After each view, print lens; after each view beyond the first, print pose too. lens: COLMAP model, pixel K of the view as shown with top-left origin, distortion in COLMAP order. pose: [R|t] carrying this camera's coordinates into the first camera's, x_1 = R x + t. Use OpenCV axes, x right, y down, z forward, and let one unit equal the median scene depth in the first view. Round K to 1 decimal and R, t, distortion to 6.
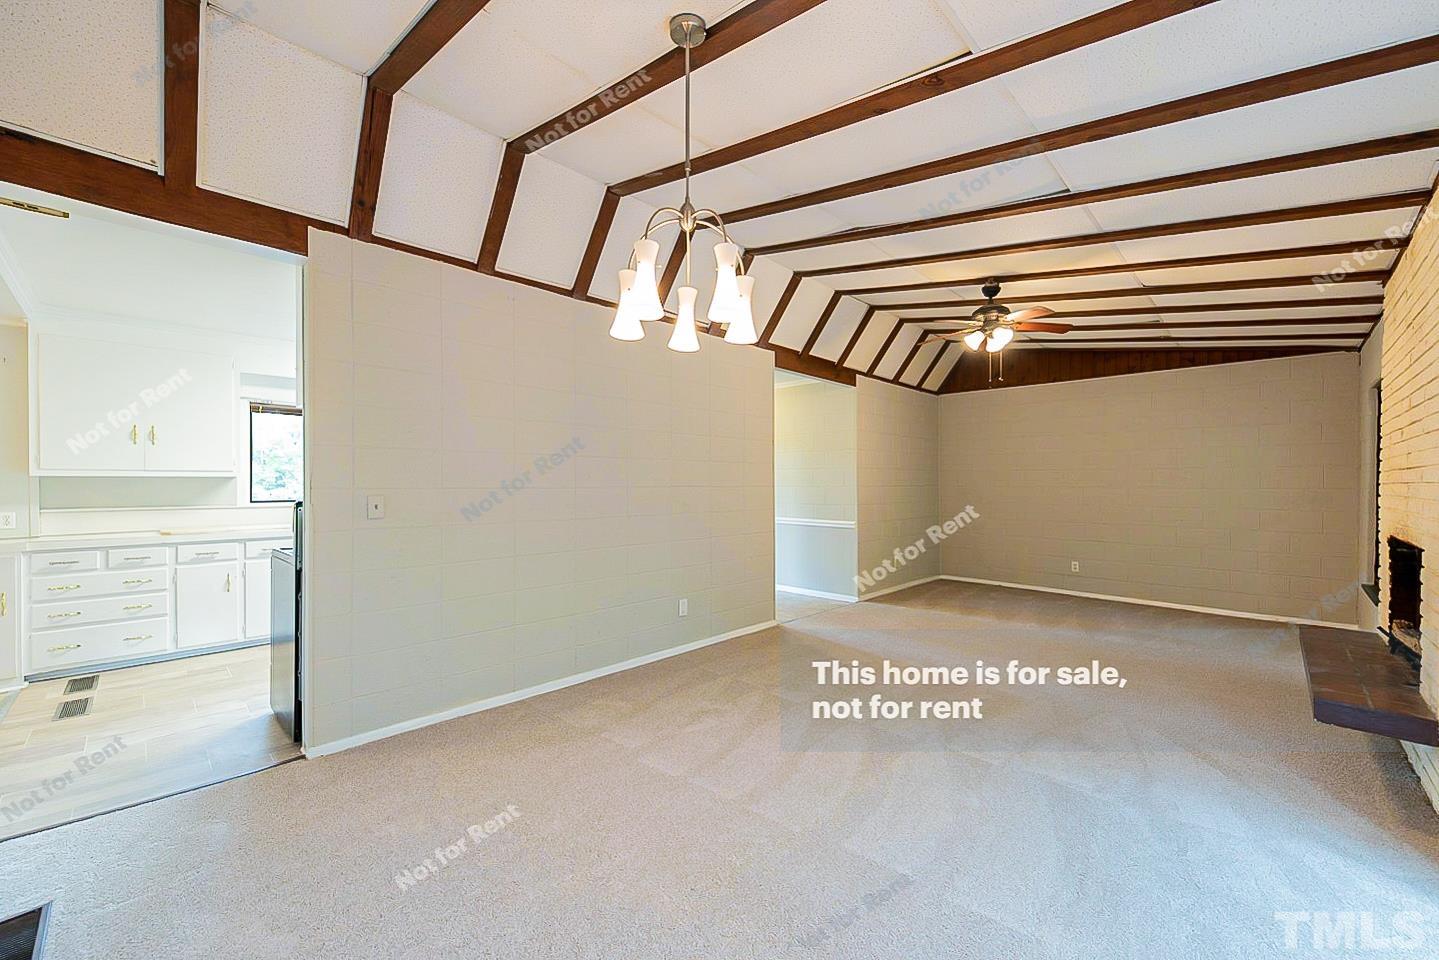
lens RADIAL K [[562.1, 0, 726.7], [0, 562.1, 487.7], [0, 0, 1]] dist [0.000844, -0.000124]
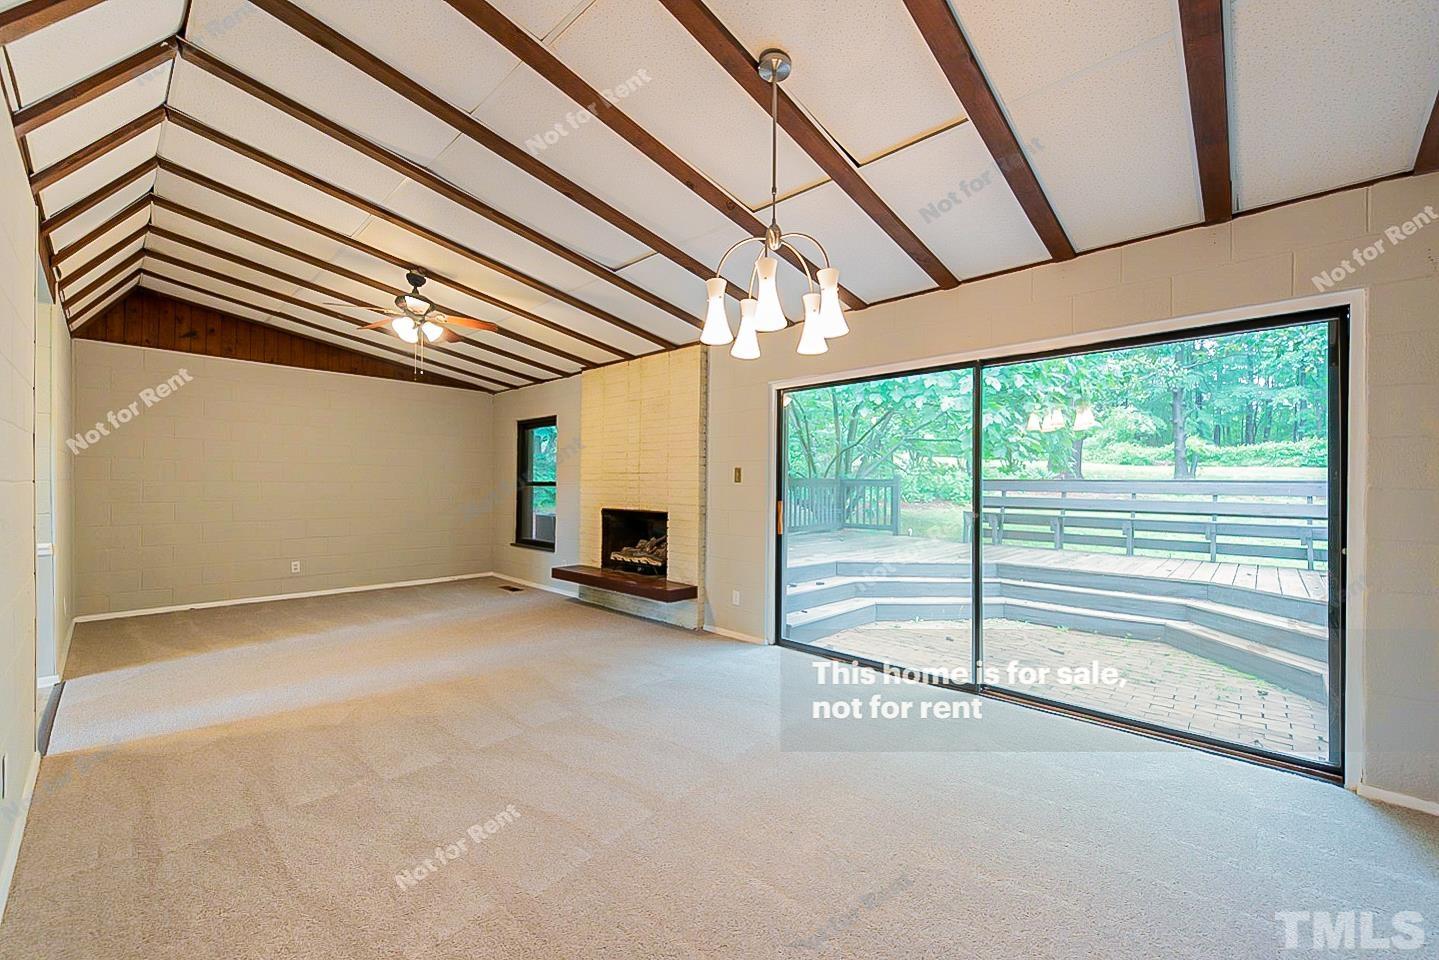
lens RADIAL K [[572.2, 0, 719.5], [0, 572.2, 480.0], [0, 0, 1]] dist [0.000153, -0.000048]
pose [[-0.022036, 0.001013, 0.999757, -0.531318], [-0.001377, 0.999999, -0.001043, -0.005161], [-0.999756, -0.001400, -0.022034, 0.496030]]
